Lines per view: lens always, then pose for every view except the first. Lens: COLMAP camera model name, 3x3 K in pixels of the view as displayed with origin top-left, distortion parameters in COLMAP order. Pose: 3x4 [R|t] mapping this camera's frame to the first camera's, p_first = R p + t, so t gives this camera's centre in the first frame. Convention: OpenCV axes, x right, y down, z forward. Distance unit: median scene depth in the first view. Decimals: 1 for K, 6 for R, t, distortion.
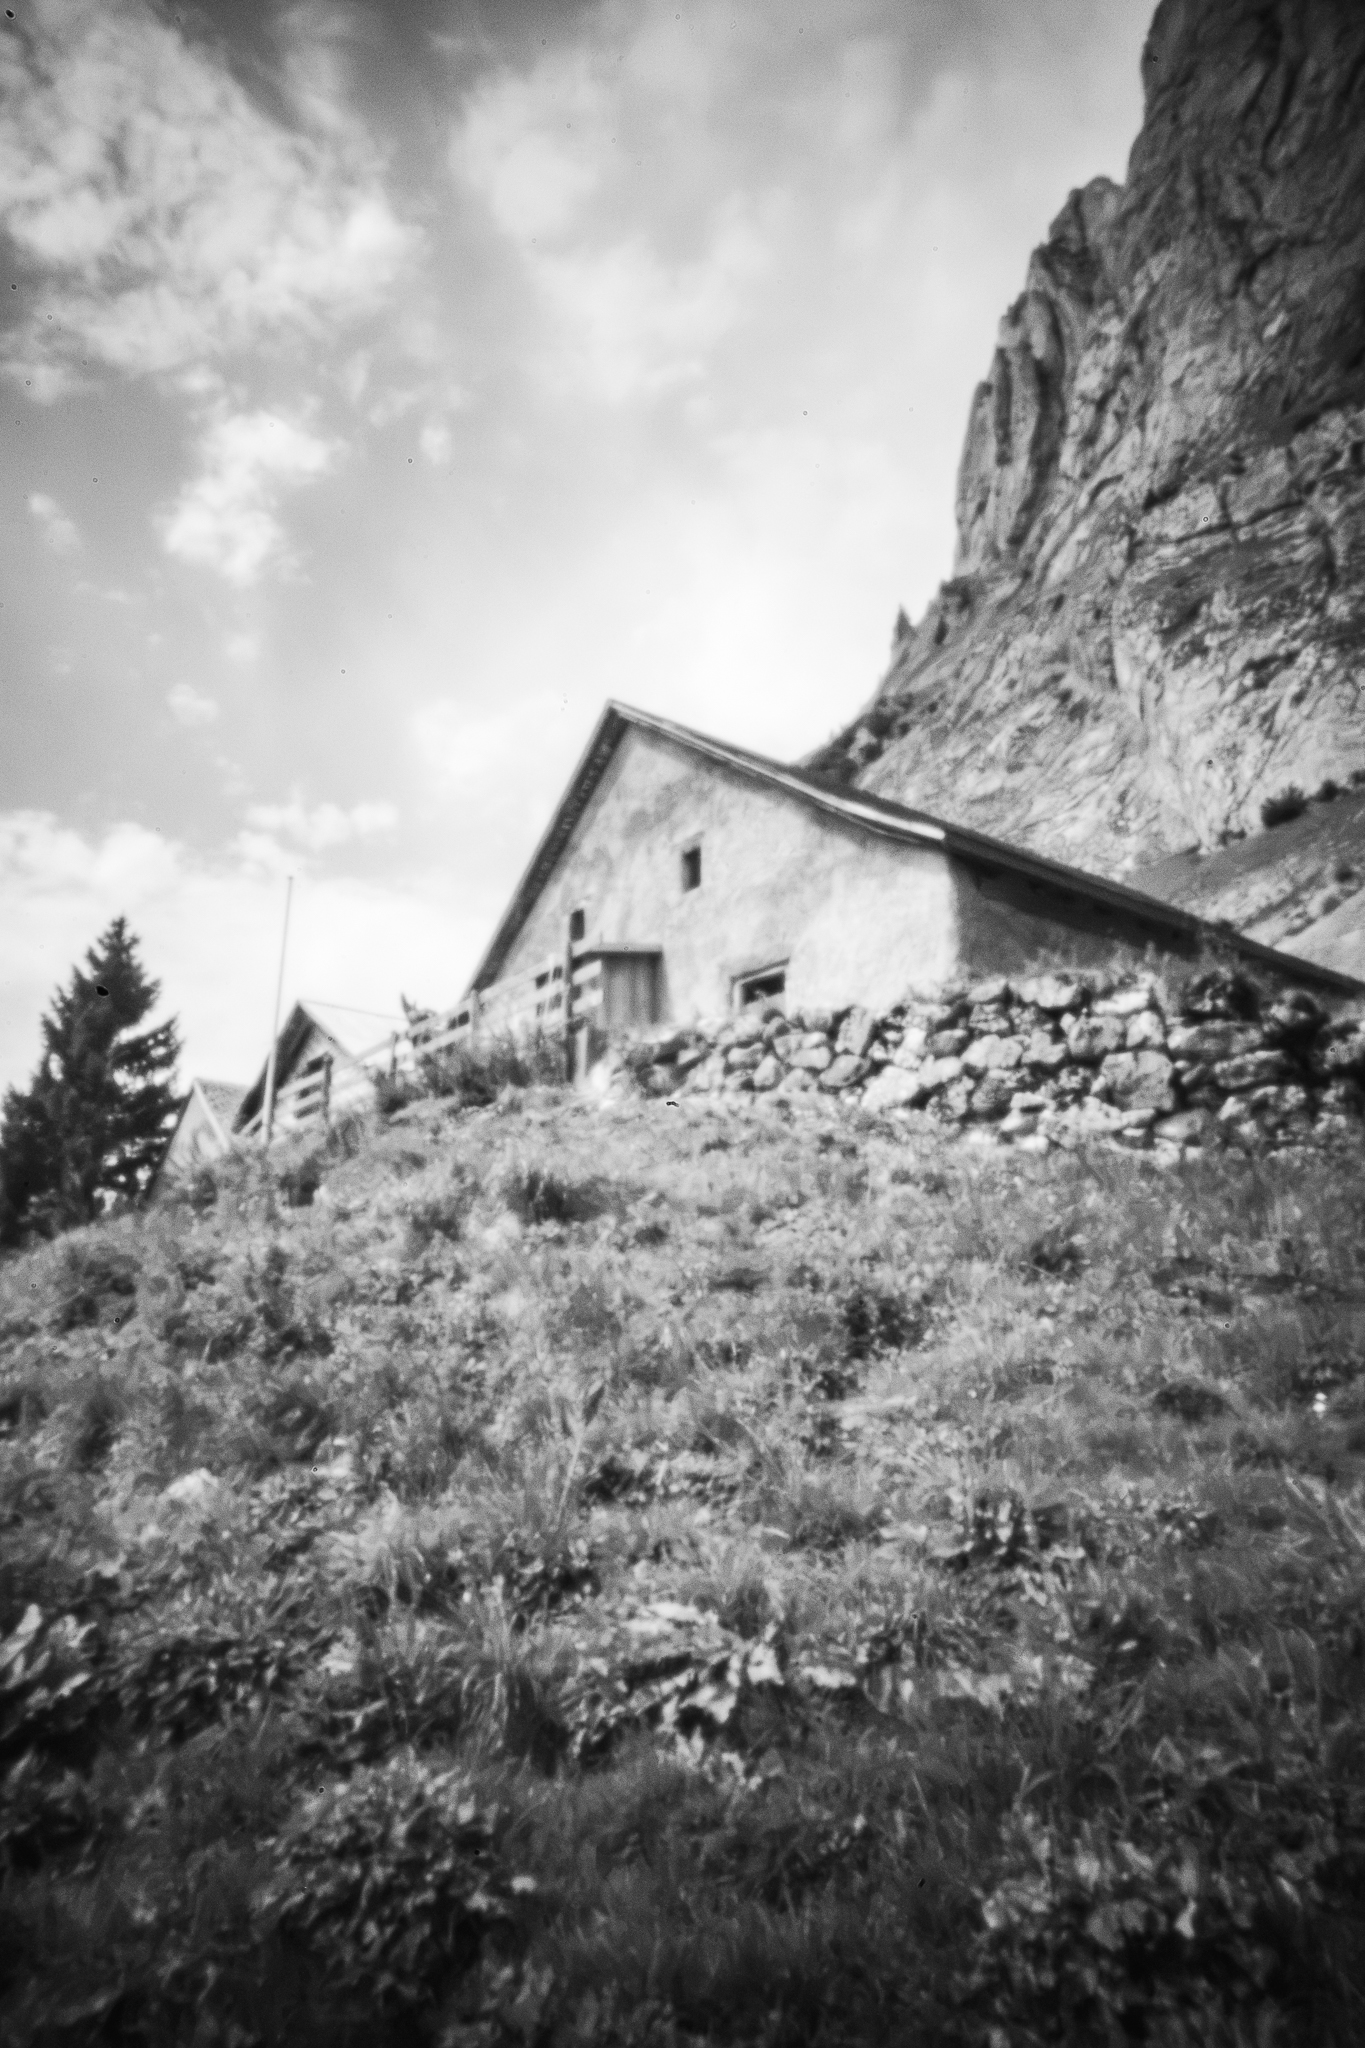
lens RADIAL K [[1276.5, 0, 682.5], [0, 1276.5, 1024.0], [0, 0, 1]] dist [-0.002692, -0.000332]
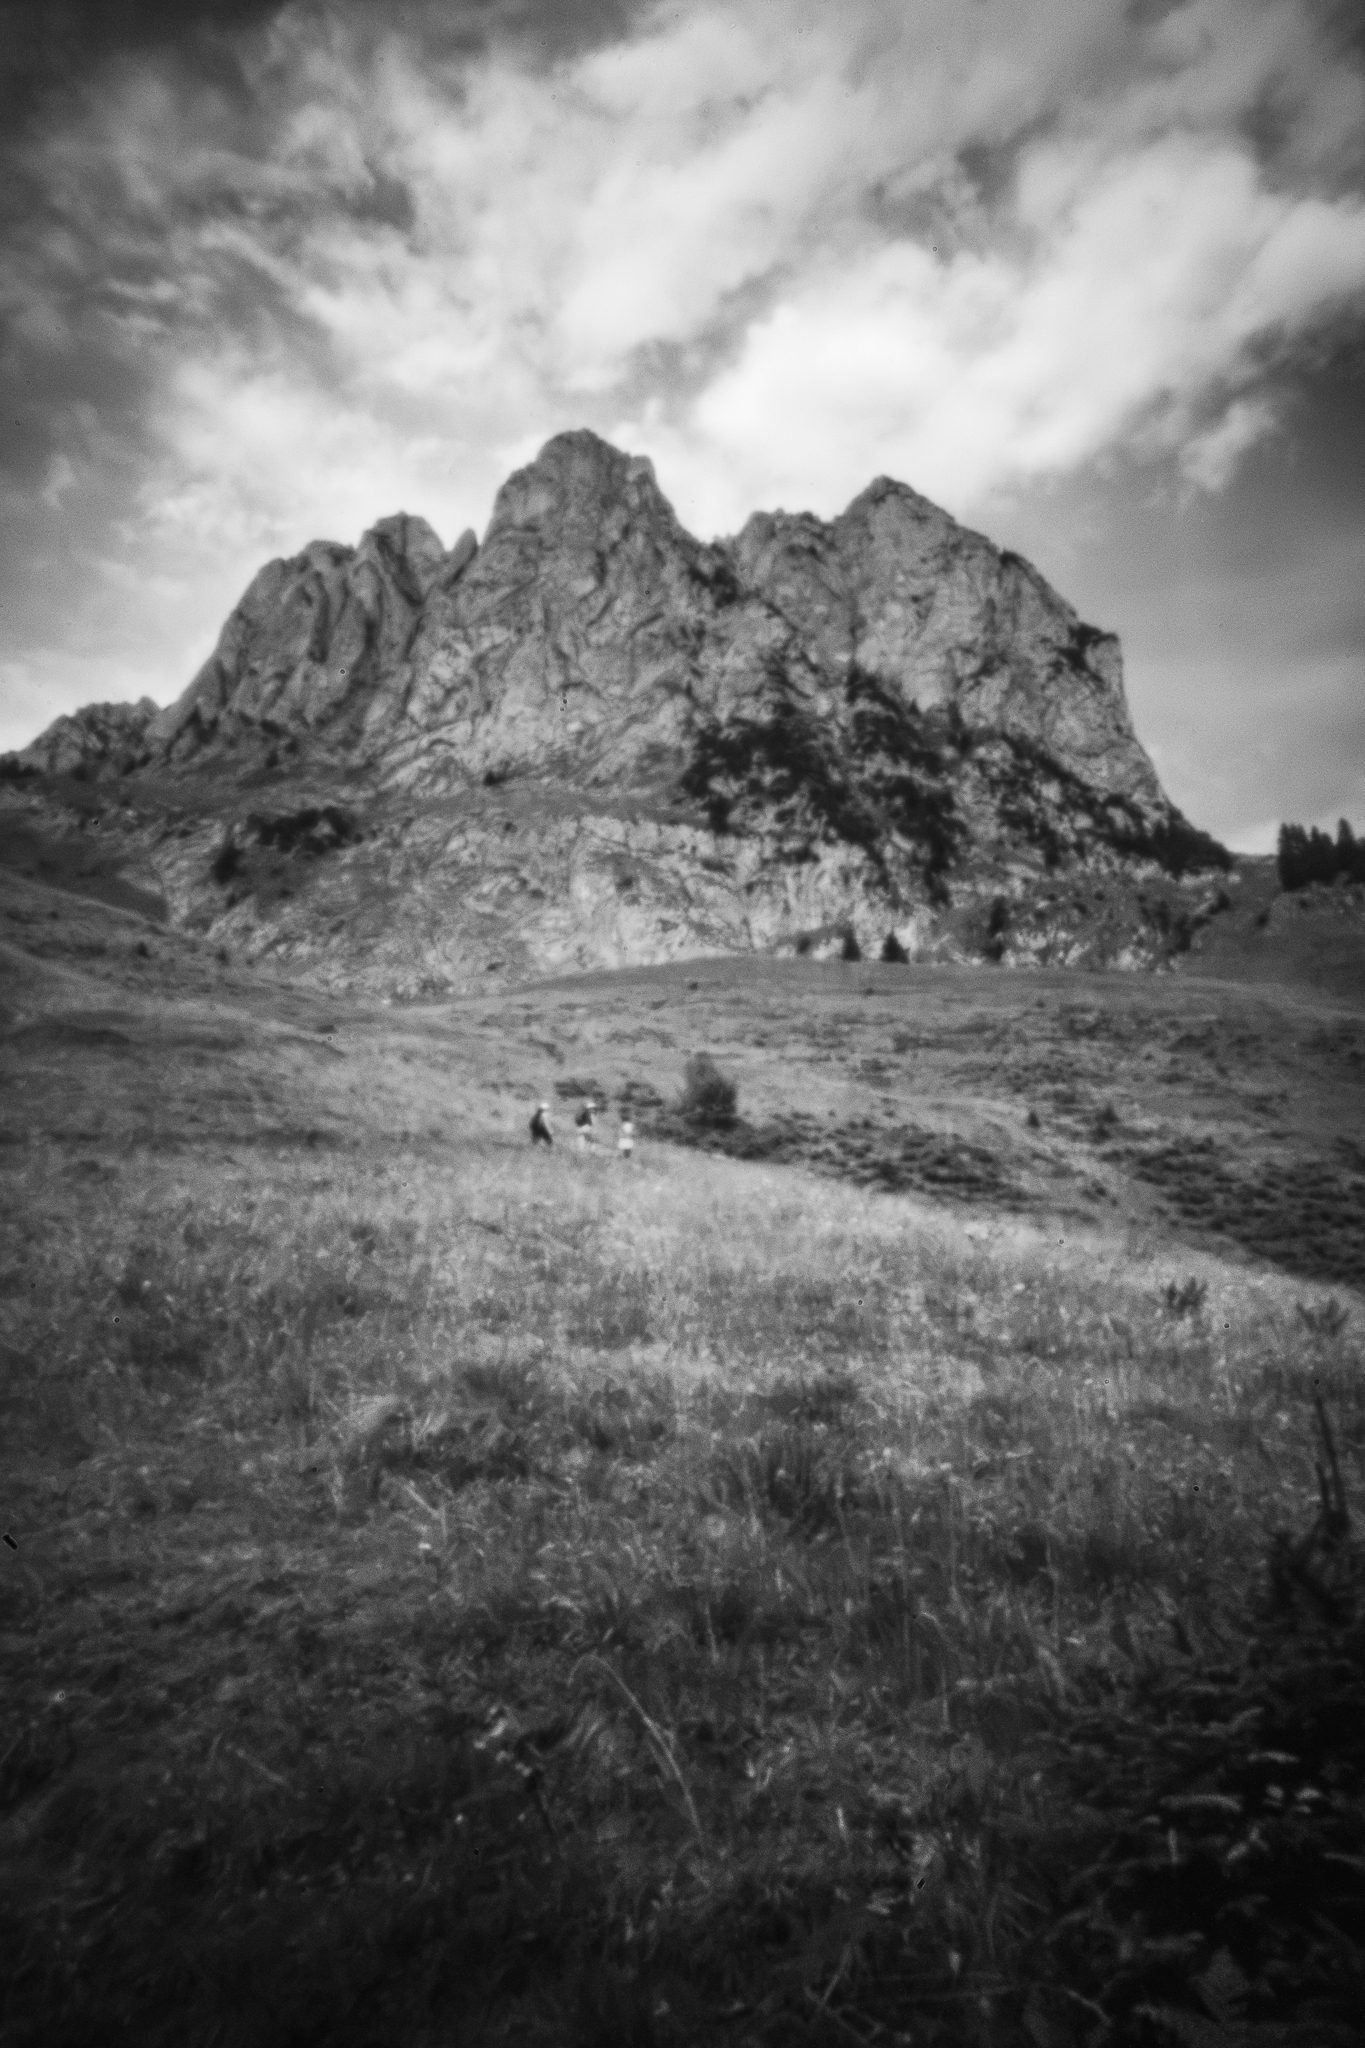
lens RADIAL K [[1276.5, 0, 682.5], [0, 1276.5, 1024.0], [0, 0, 1]] dist [-0.002692, -0.000332]
pose [[0.580547, 0.349062, 0.735609, -0.505501], [-0.253195, 0.936047, -0.244352, 0.193229], [-0.773859, -0.044395, 0.631800, -0.204923]]
